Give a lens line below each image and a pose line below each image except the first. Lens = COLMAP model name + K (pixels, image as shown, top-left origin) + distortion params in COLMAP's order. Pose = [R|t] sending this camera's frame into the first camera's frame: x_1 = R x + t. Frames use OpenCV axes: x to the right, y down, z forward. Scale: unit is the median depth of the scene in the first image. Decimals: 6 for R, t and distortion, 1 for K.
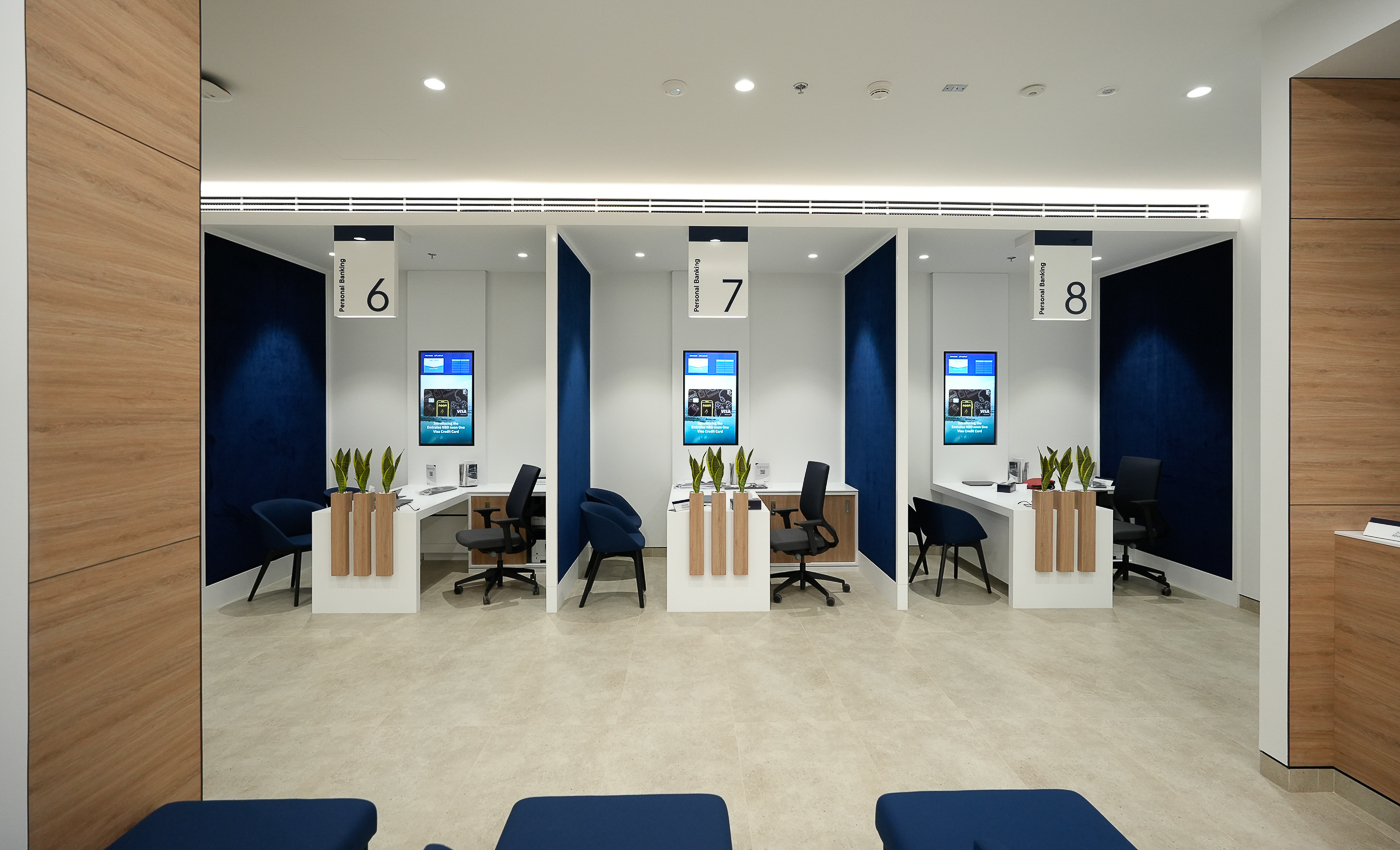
lens RADIAL K [[622.4, 0, 714.2], [0, 622.4, 403.3], [0, 0, 1]] dist [-0.017241, 0.007991]
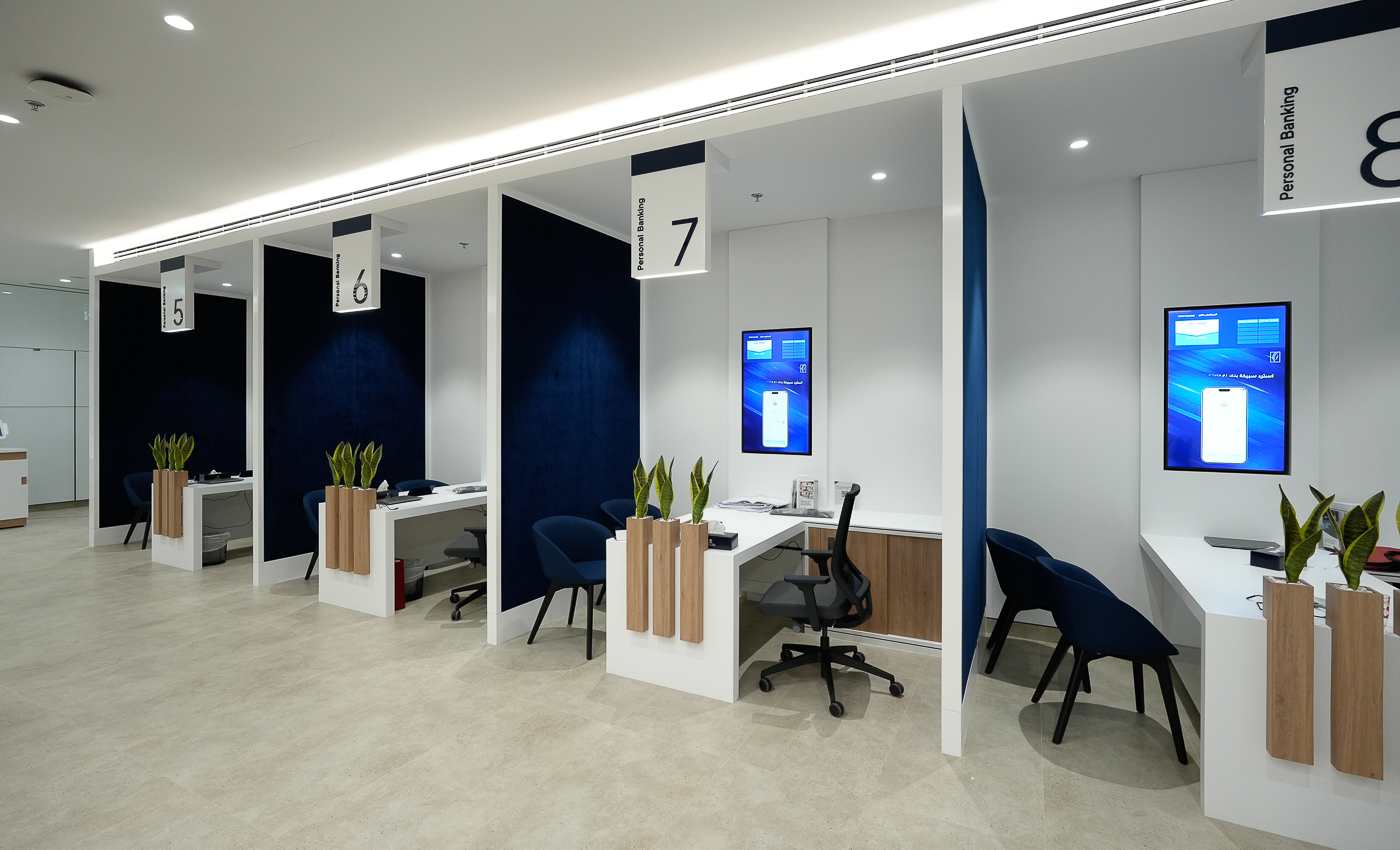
lens RADIAL K [[622.4, 0, 710.7], [0, 622.4, 405.0], [0, 0, 1]] dist [-0.017241, 0.007991]
pose [[0.867077, 0.000933, -0.498173, 0.408345], [-0.000944, 1.000000, 0.000229, 0.010944], [0.498173, 0.000272, 0.867078, 0.408733]]
